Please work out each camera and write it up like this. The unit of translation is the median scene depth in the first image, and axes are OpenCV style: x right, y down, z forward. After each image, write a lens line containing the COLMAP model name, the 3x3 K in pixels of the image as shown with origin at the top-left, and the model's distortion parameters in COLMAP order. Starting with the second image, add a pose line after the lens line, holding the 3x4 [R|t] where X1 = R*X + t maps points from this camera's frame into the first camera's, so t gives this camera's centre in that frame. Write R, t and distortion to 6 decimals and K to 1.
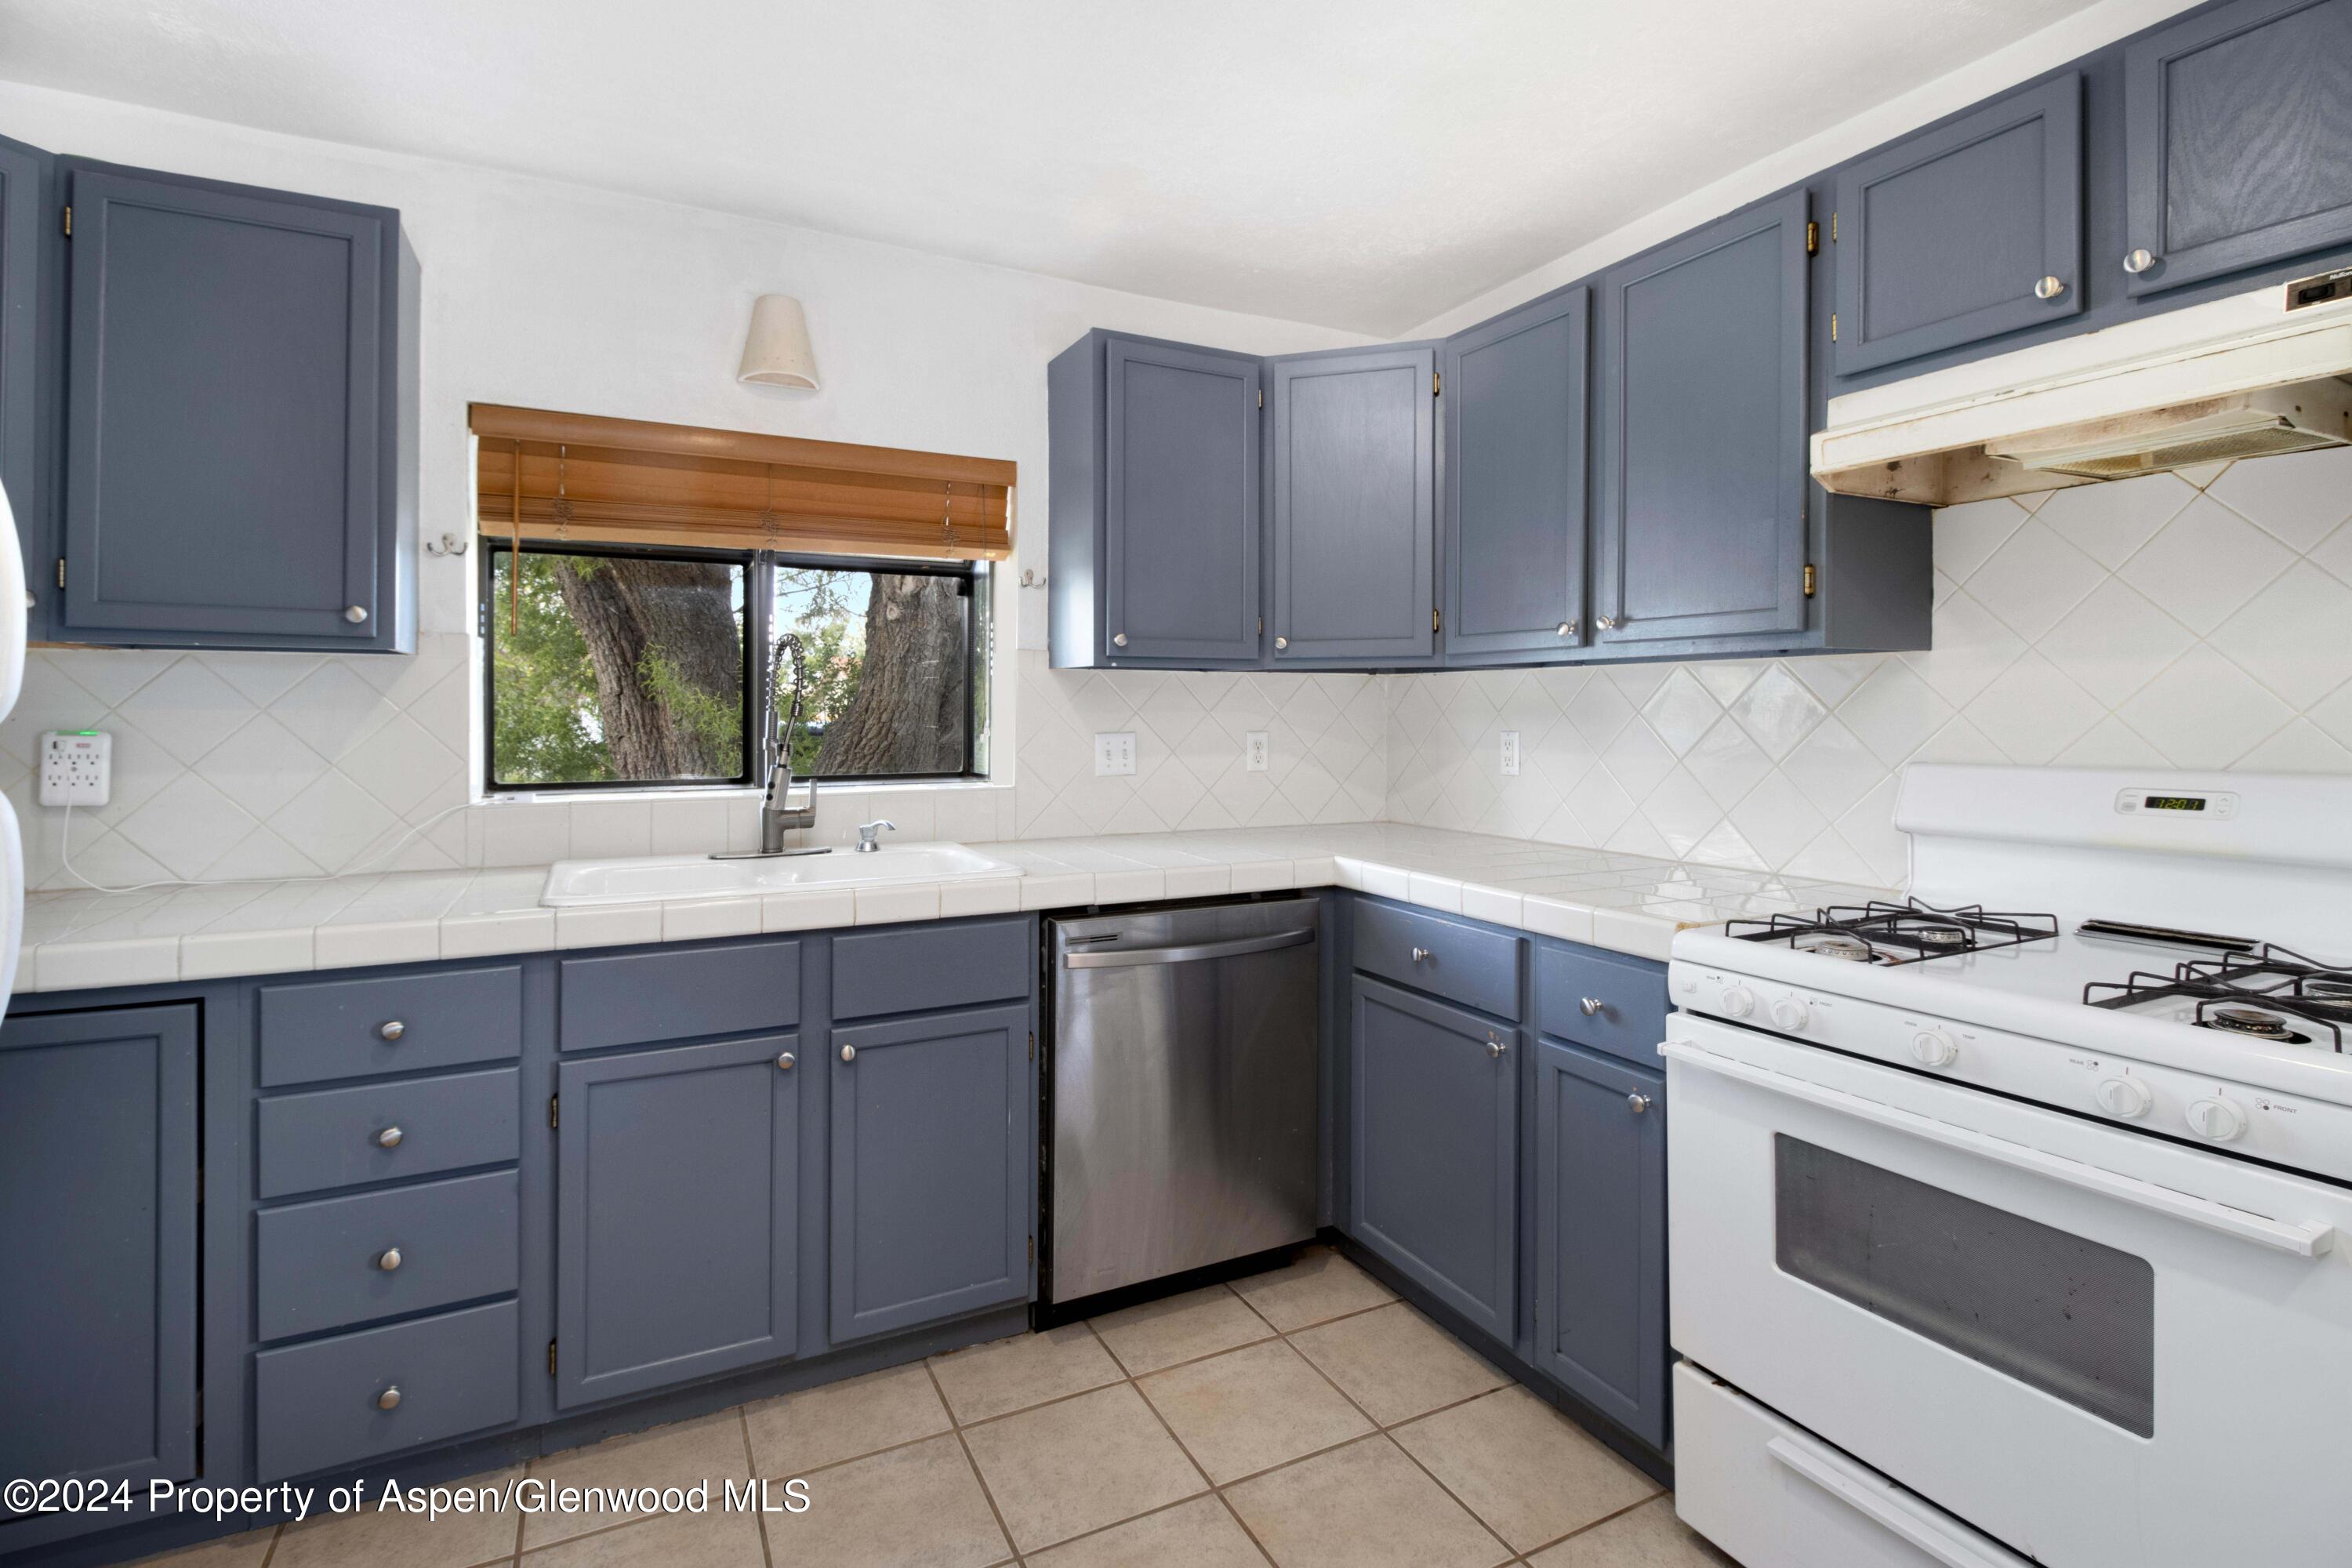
lens RADIAL K [[1139.6, 0, 1180.9], [0, 1139.6, 712.5], [0, 0, 1]] dist [0.001367, -0.000668]
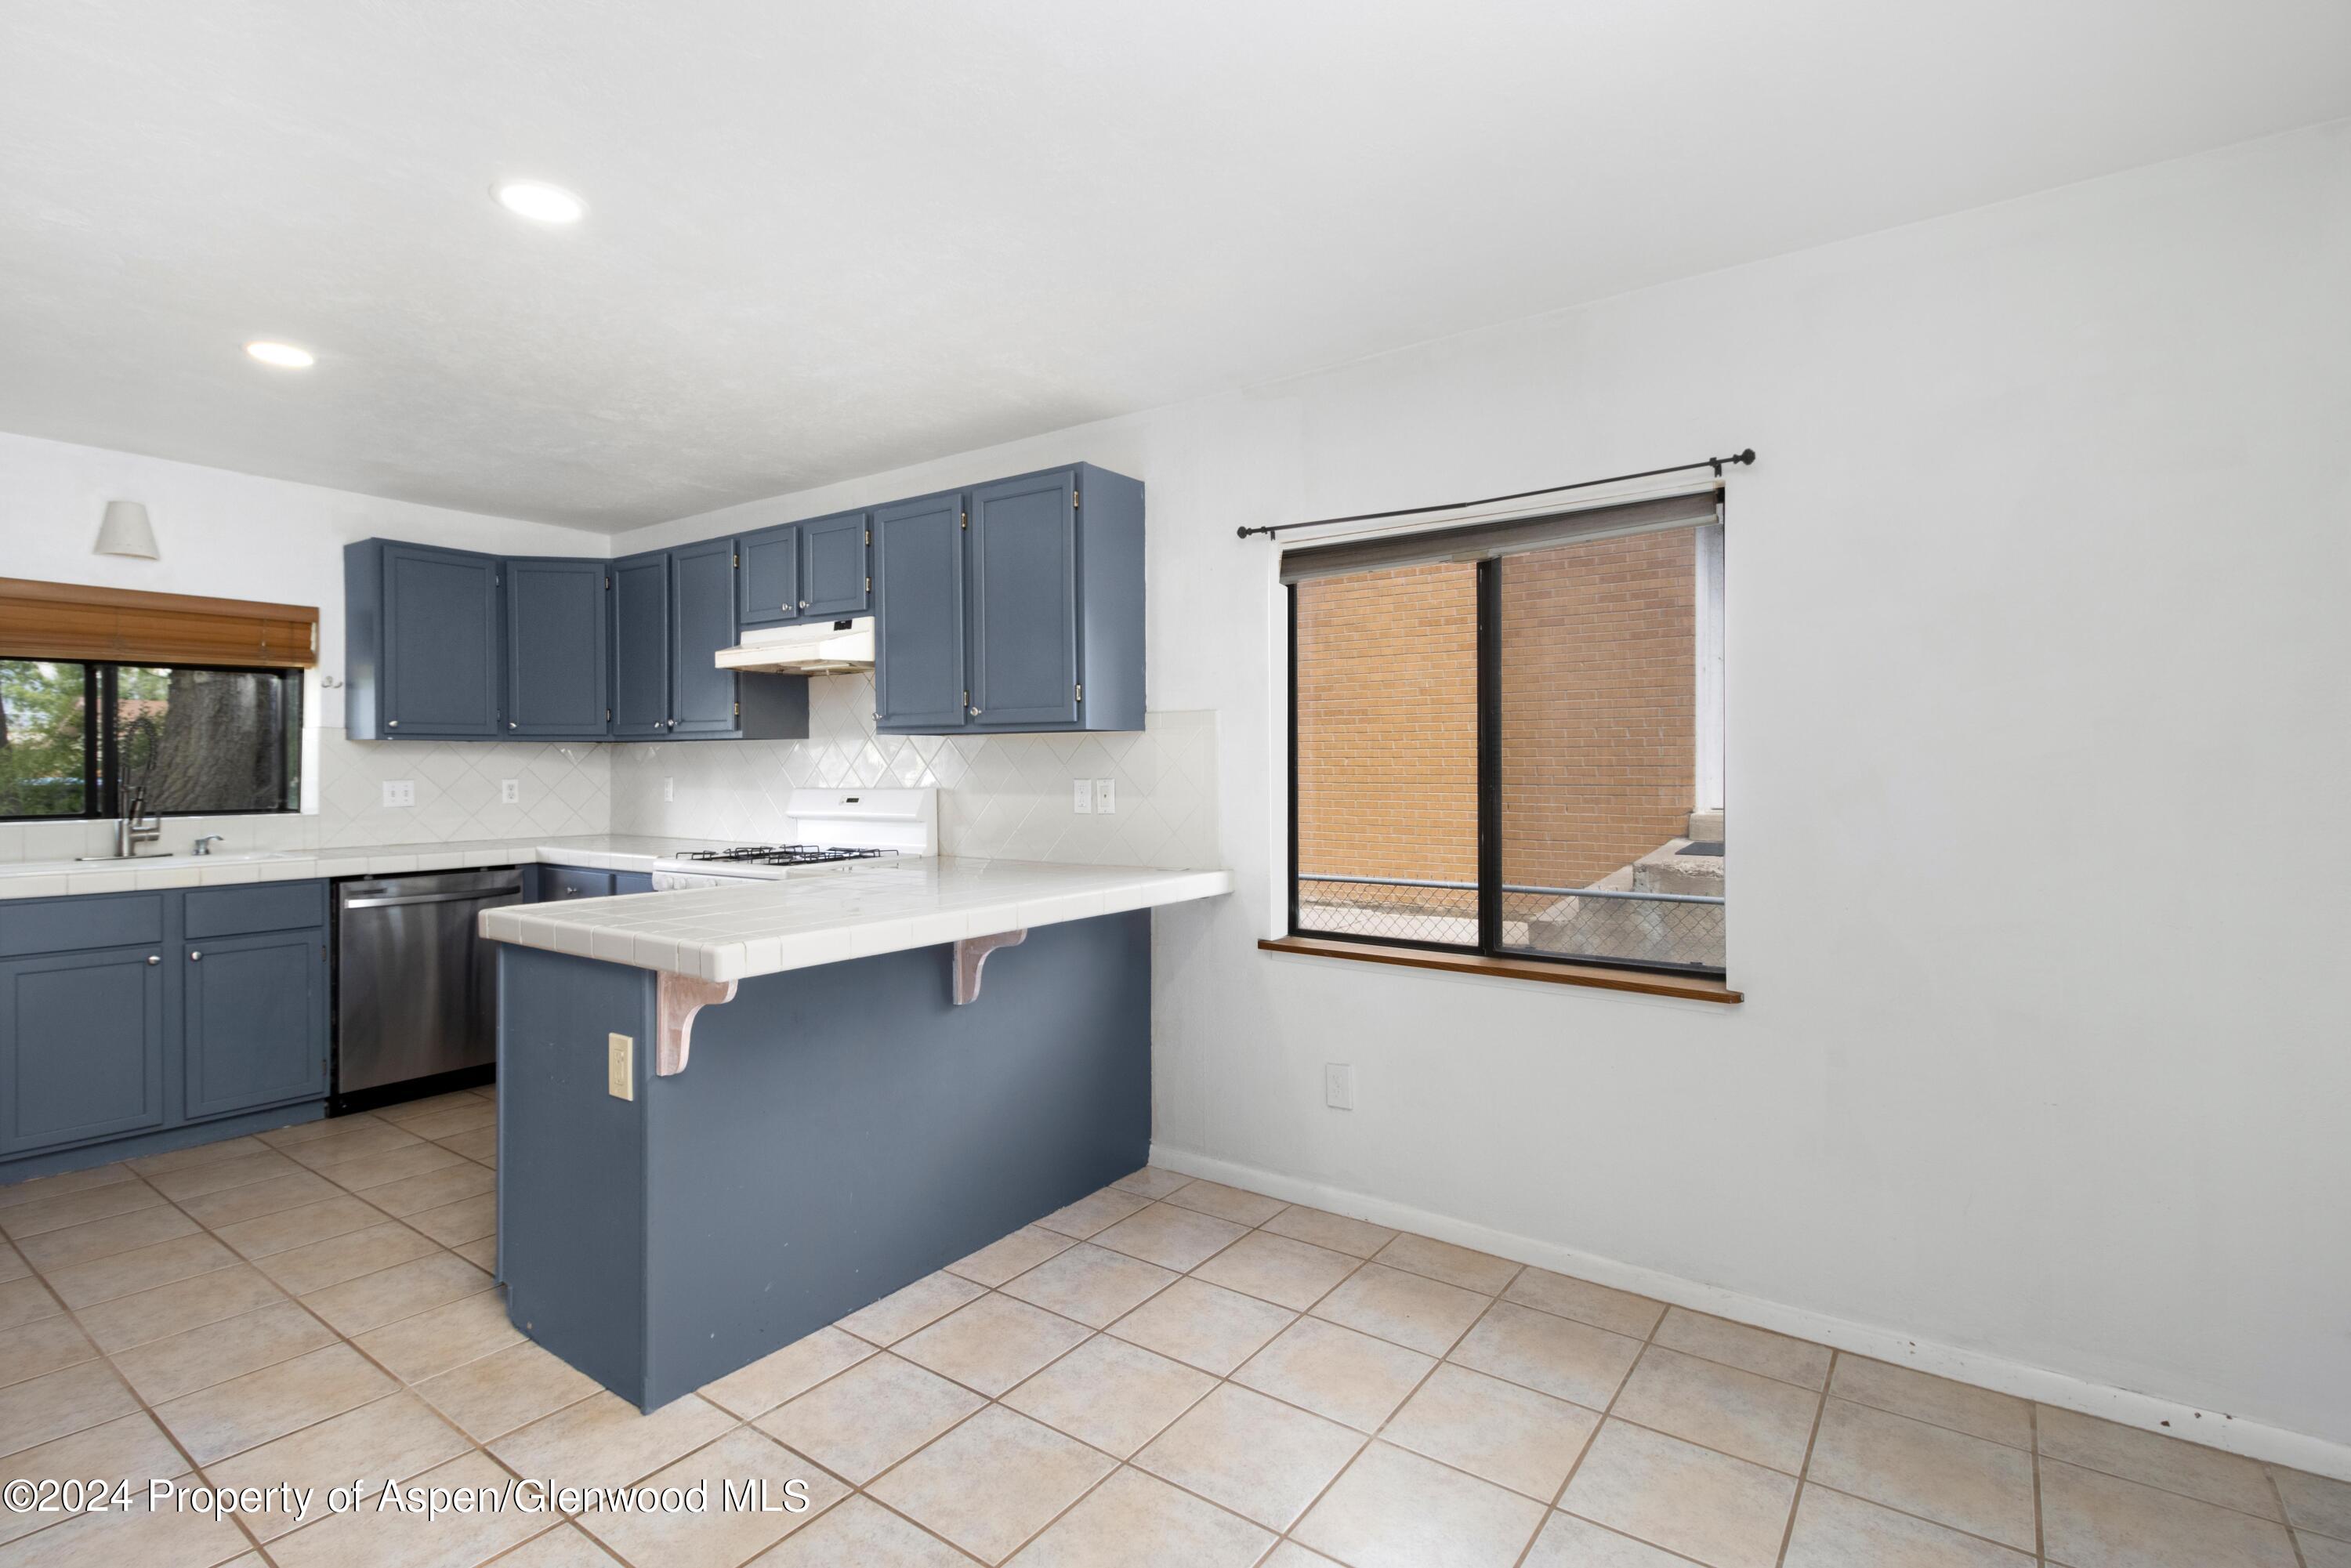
lens RADIAL K [[1099.1, 0, 1163.0], [0, 1099.1, 772.7], [0, 0, 1]] dist [-0.002816, -0.001366]
pose [[0.884795, -0.004768, 0.465956, 0.201515], [0.002016, 0.999977, 0.006404, 0.000522], [-0.465976, -0.004727, 0.884785, -0.986506]]
